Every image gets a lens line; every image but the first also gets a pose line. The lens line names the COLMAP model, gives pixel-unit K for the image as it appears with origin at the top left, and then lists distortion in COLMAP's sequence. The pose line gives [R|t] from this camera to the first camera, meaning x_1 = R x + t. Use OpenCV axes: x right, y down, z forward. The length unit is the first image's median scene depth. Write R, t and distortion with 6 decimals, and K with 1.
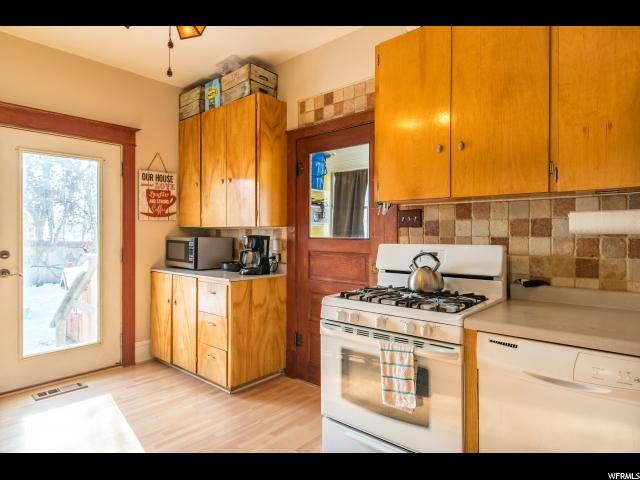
lens RADIAL K [[370.0, 0, 323.9], [0, 370.0, 238.7], [0, 0, 1]] dist [0.005833, -0.001463]
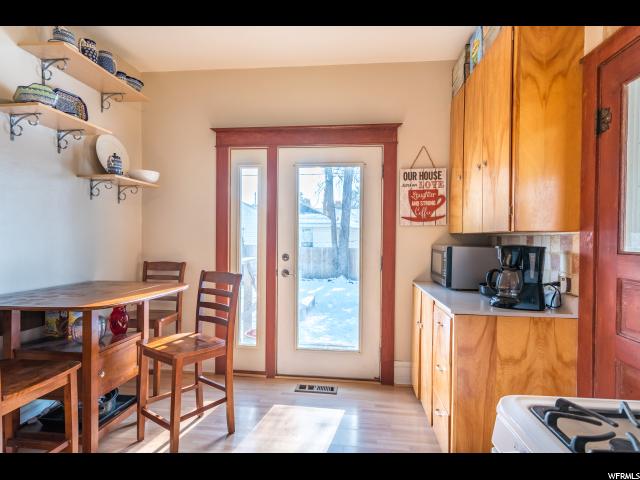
lens RADIAL K [[370.0, 0, 318.0], [0, 370.0, 243.6], [0, 0, 1]] dist [0.005833, -0.001463]
pose [[0.568403, 0.017300, -0.822568, 0.130460], [-0.024321, 0.999695, 0.004220, -0.006235], [0.822391, 0.017607, 0.568651, 0.348997]]
